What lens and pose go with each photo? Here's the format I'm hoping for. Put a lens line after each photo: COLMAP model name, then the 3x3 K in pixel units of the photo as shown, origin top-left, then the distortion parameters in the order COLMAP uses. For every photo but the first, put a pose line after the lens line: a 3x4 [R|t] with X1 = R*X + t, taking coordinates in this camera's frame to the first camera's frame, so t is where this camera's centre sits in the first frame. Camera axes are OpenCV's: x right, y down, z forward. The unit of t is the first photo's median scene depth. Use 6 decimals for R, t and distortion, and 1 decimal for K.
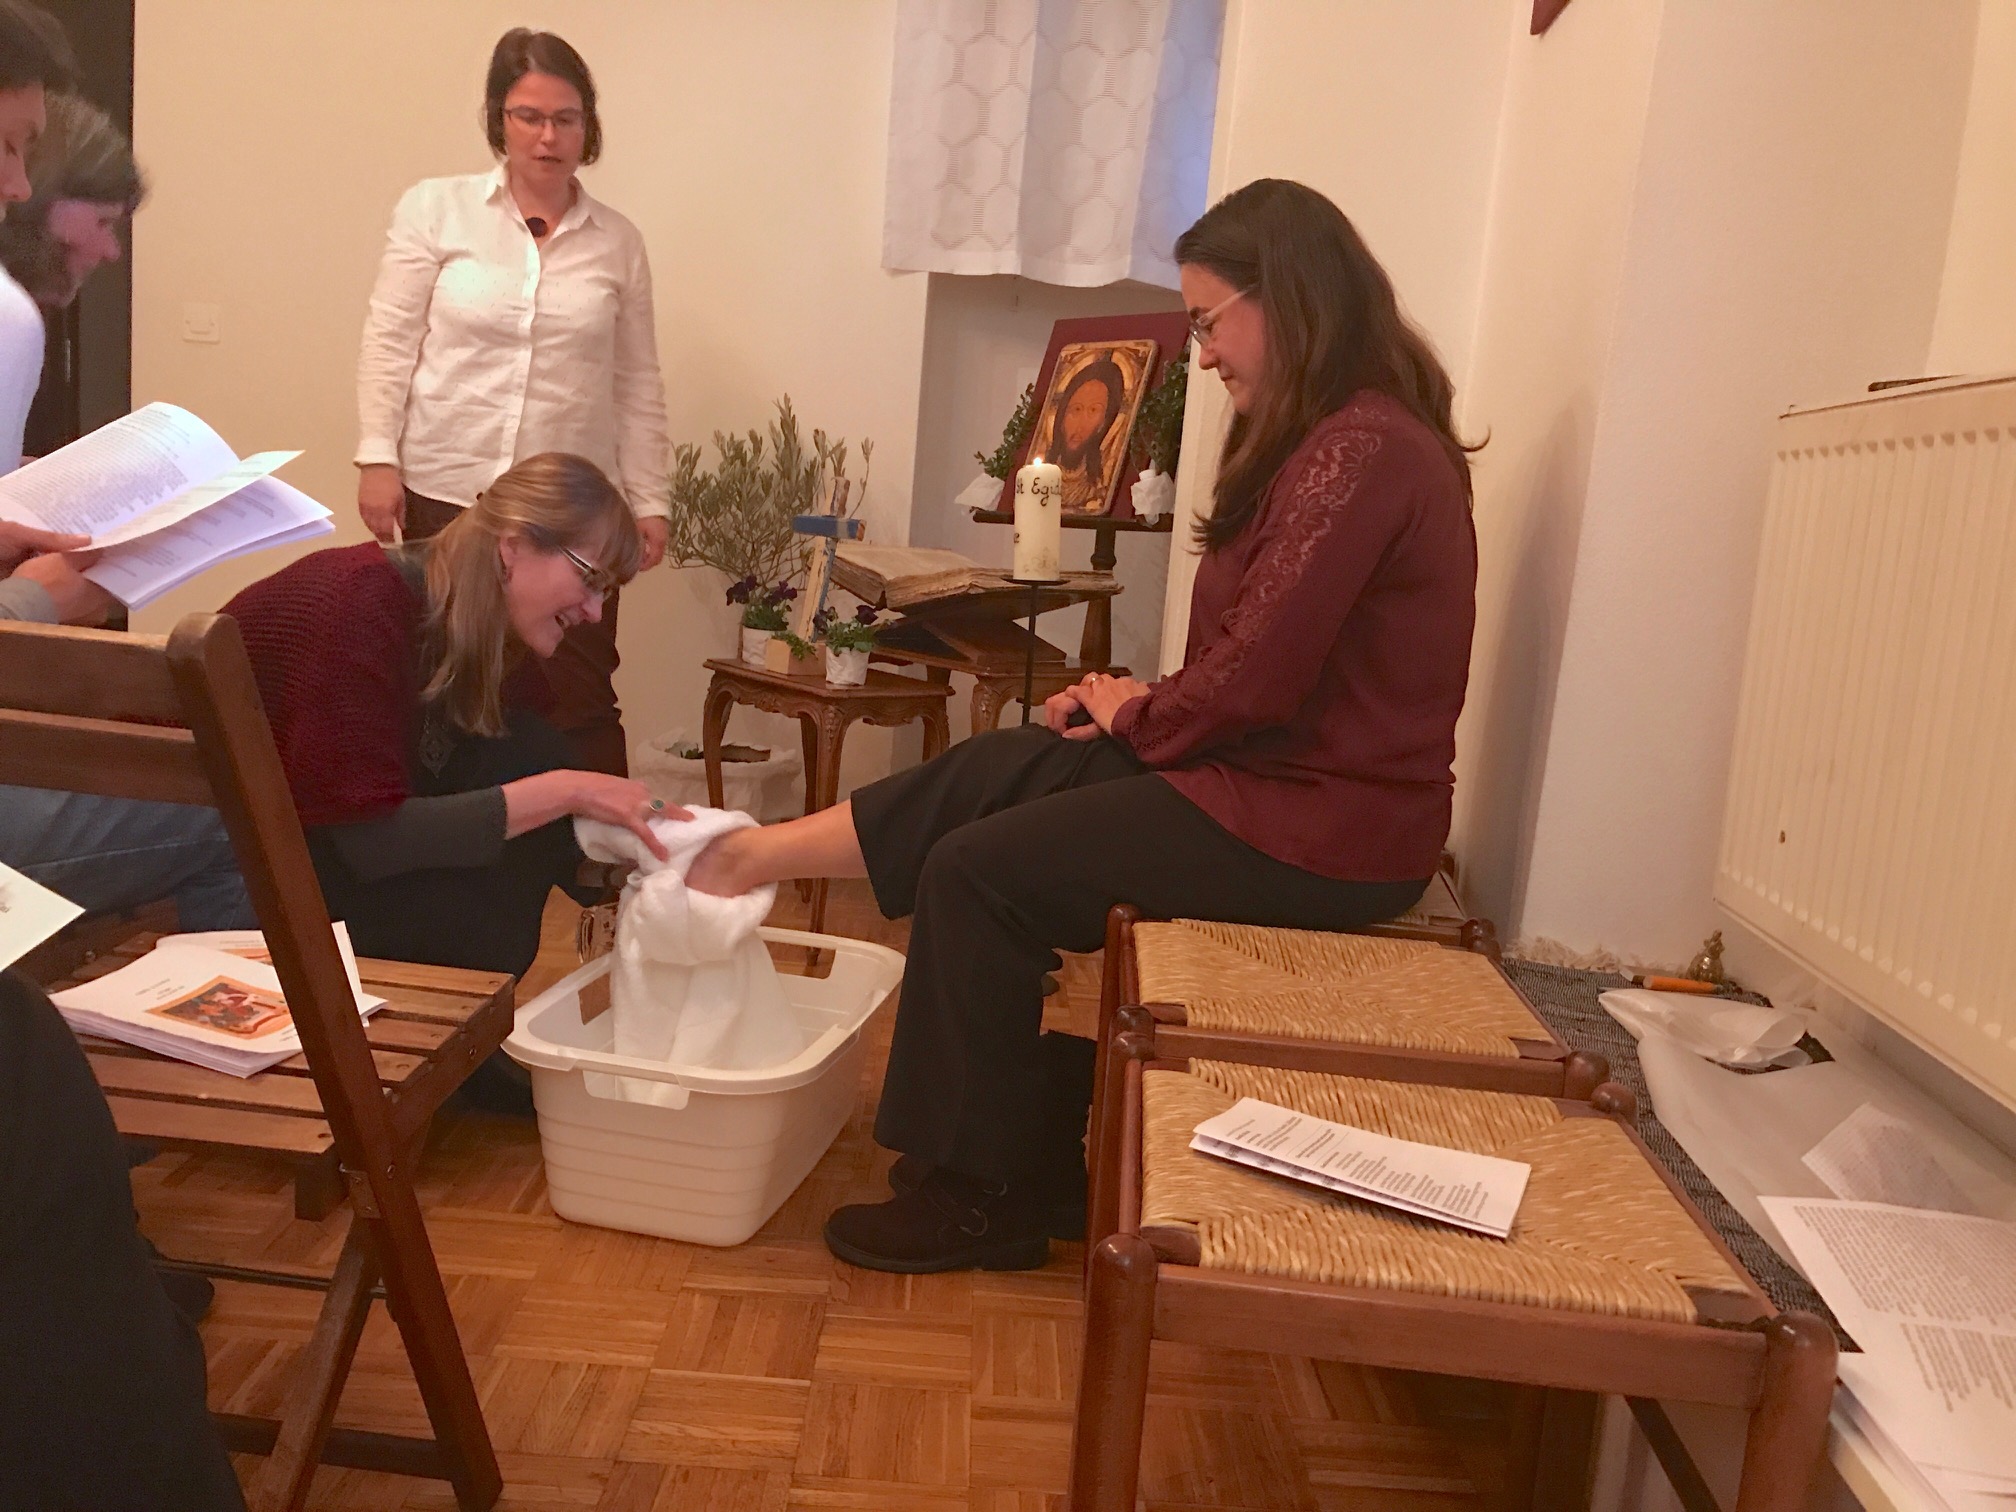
lens RADIAL K [[1644.9, 0, 1007.2], [0, 1644.9, 809.7], [0, 0, 1]] dist [0.063791, -0.199955]
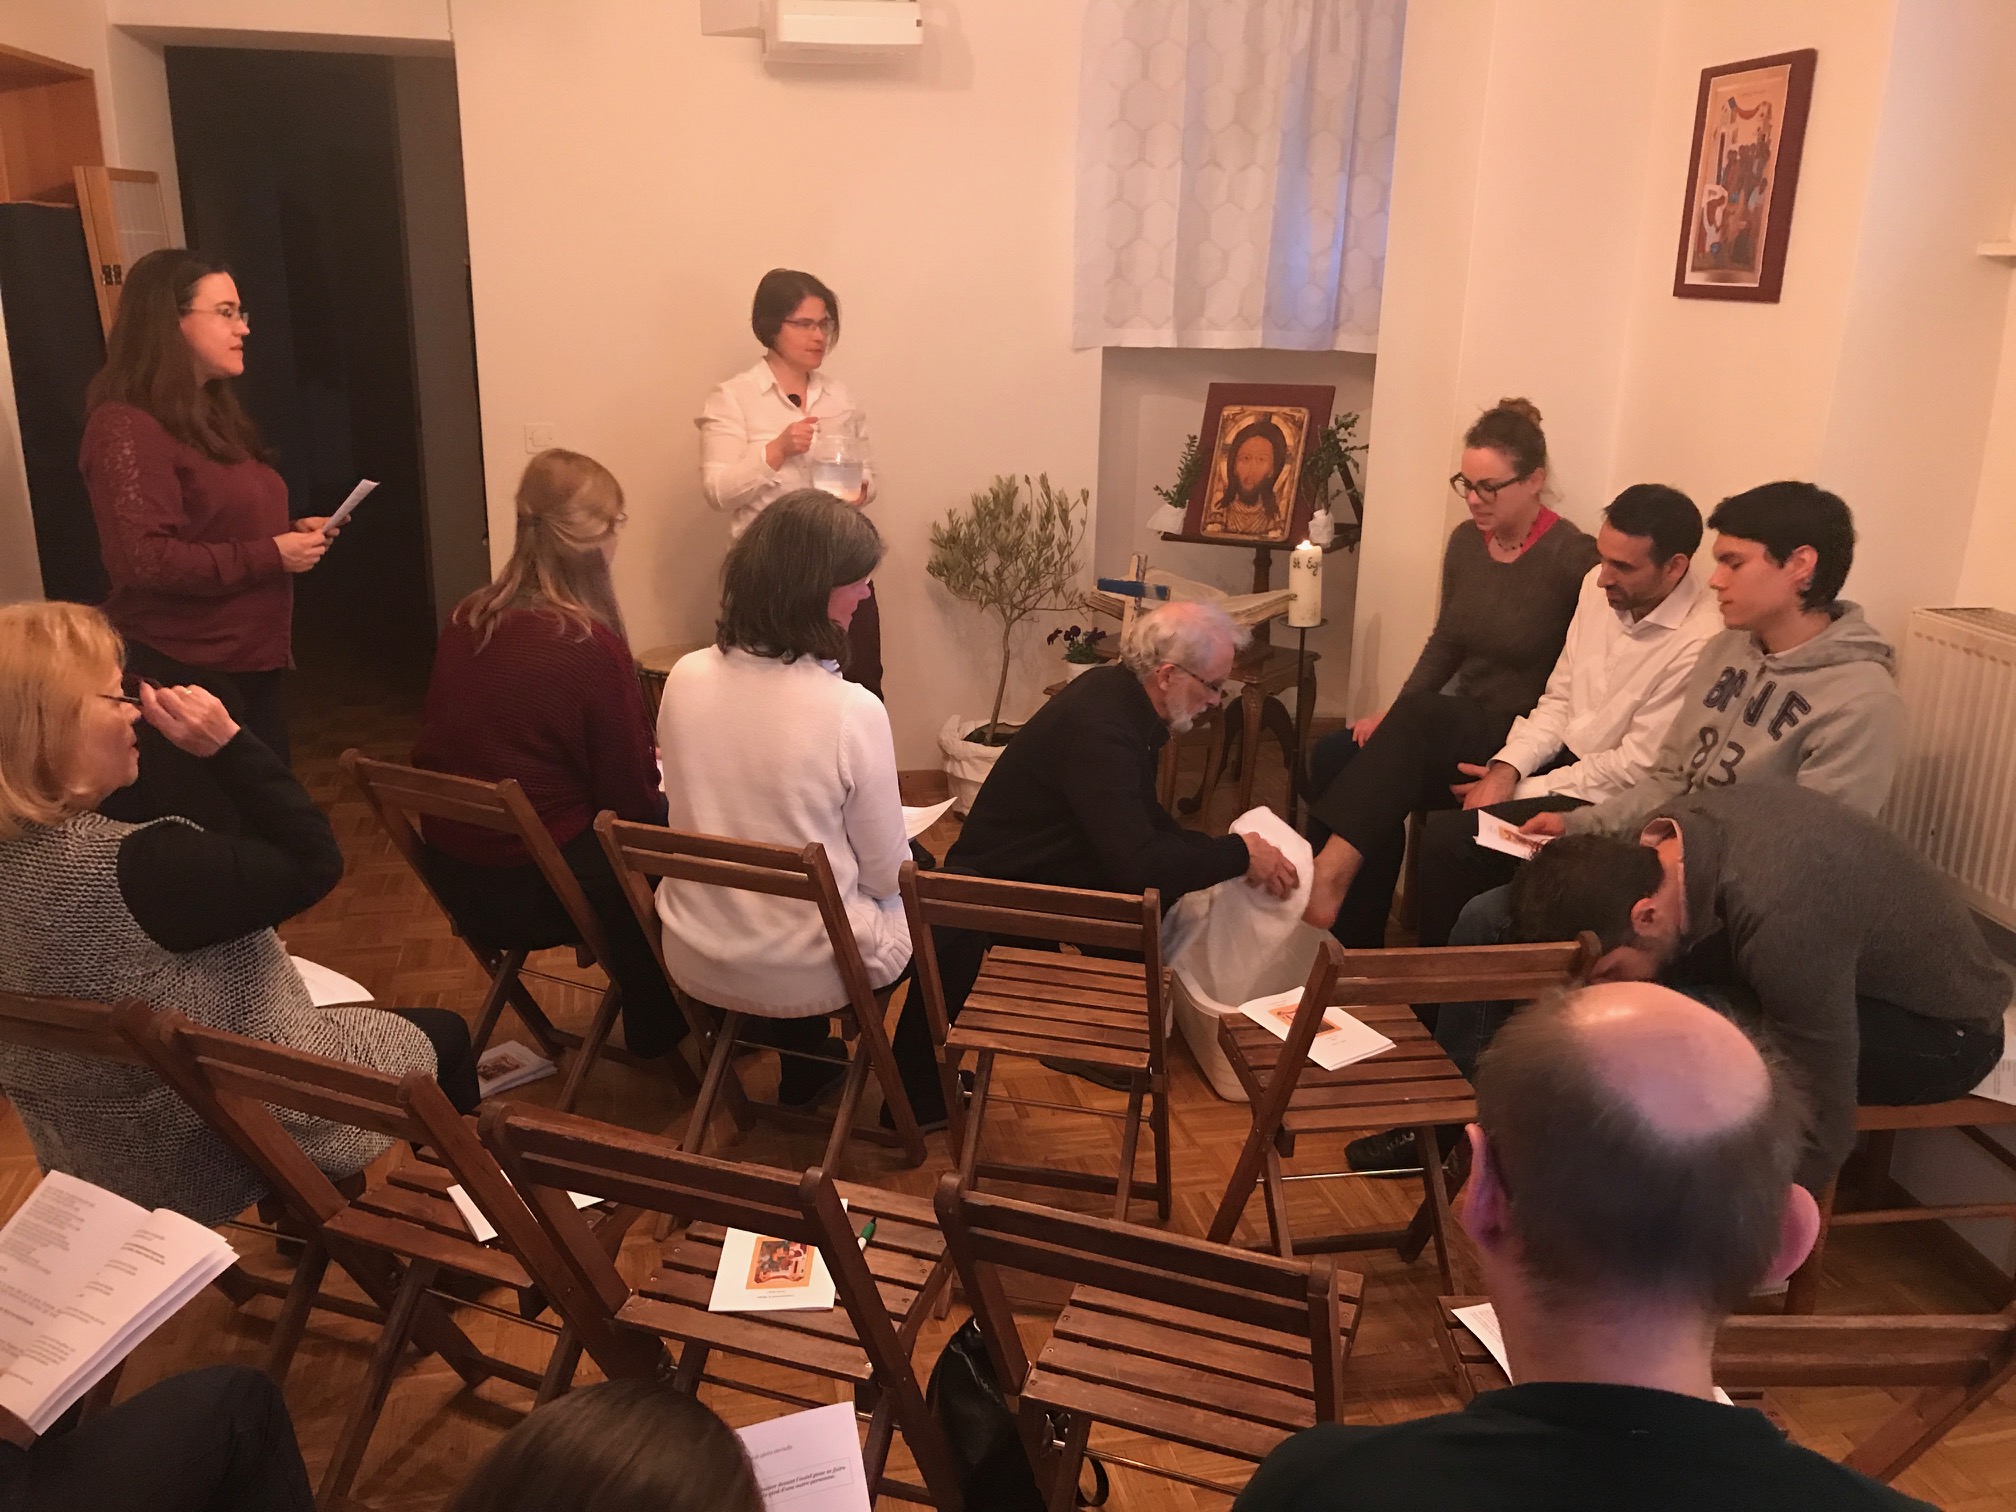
lens RADIAL K [[1658.2, 0, 1004.4], [0, 1658.2, 825.2], [0, 0, 1]] dist [0.003350, -0.015159]
pose [[0.975285, -0.133476, 0.176079, -0.418351], [0.103870, 0.980332, 0.167813, -0.189596], [-0.195015, -0.145376, 0.969967, -0.319981]]
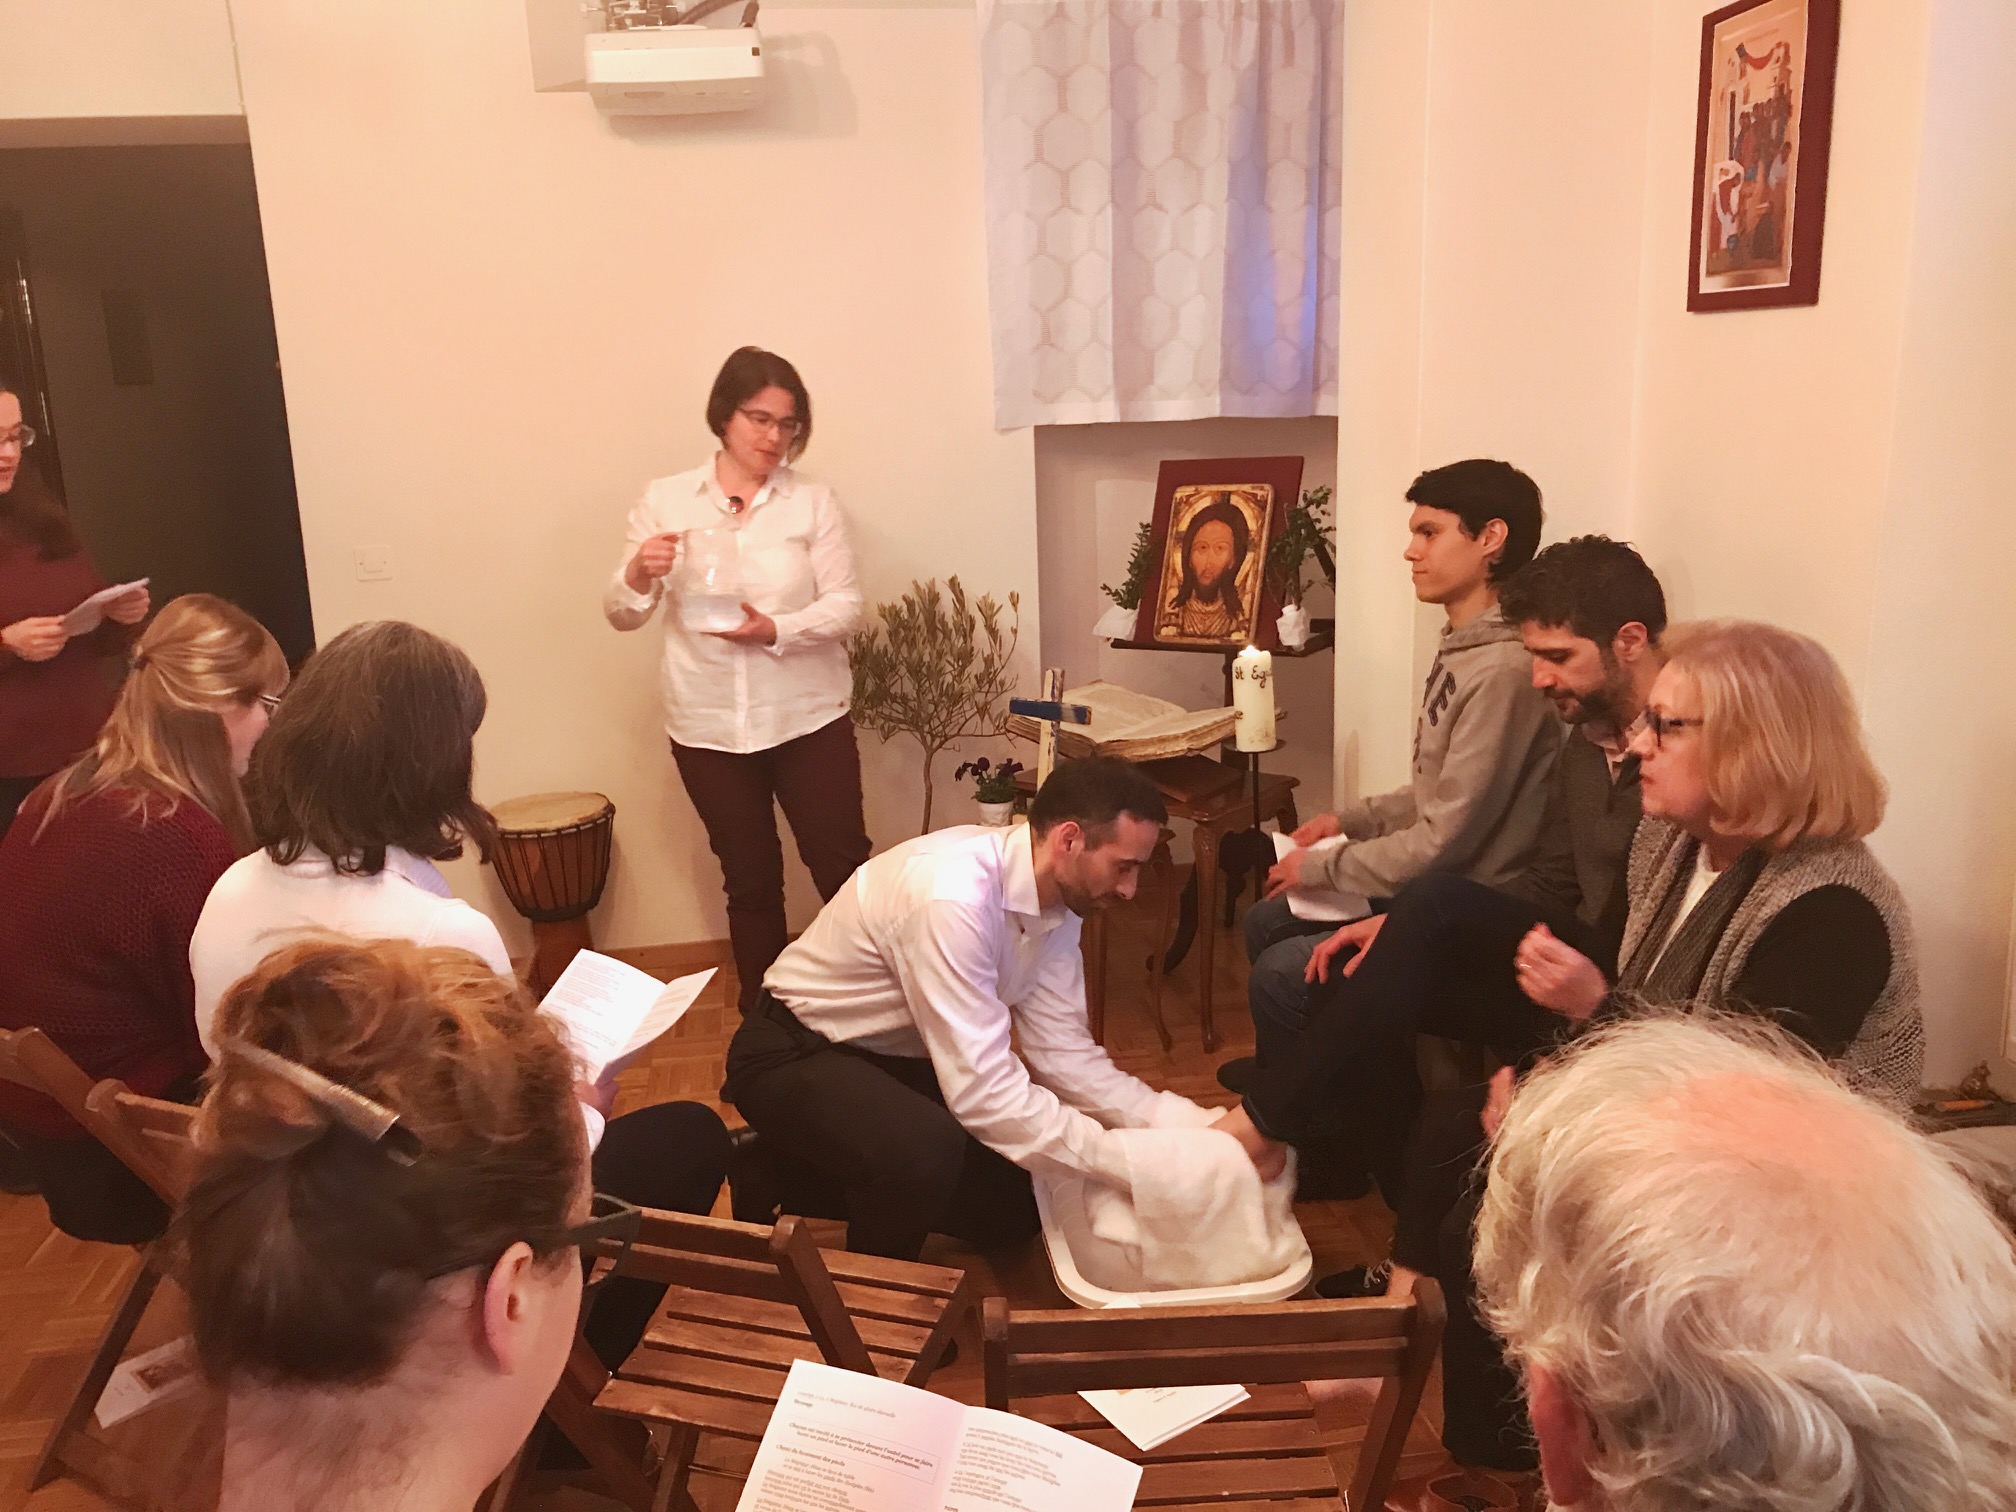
lens RADIAL K [[1658.2, 0, 1004.4], [0, 1658.2, 825.2], [0, 0, 1]] dist [0.003350, -0.015159]
pose [[0.982576, -0.154493, 0.103329, -0.230551], [0.144682, 0.984756, 0.096550, -0.178139], [-0.116670, -0.079918, 0.989950, -0.122036]]
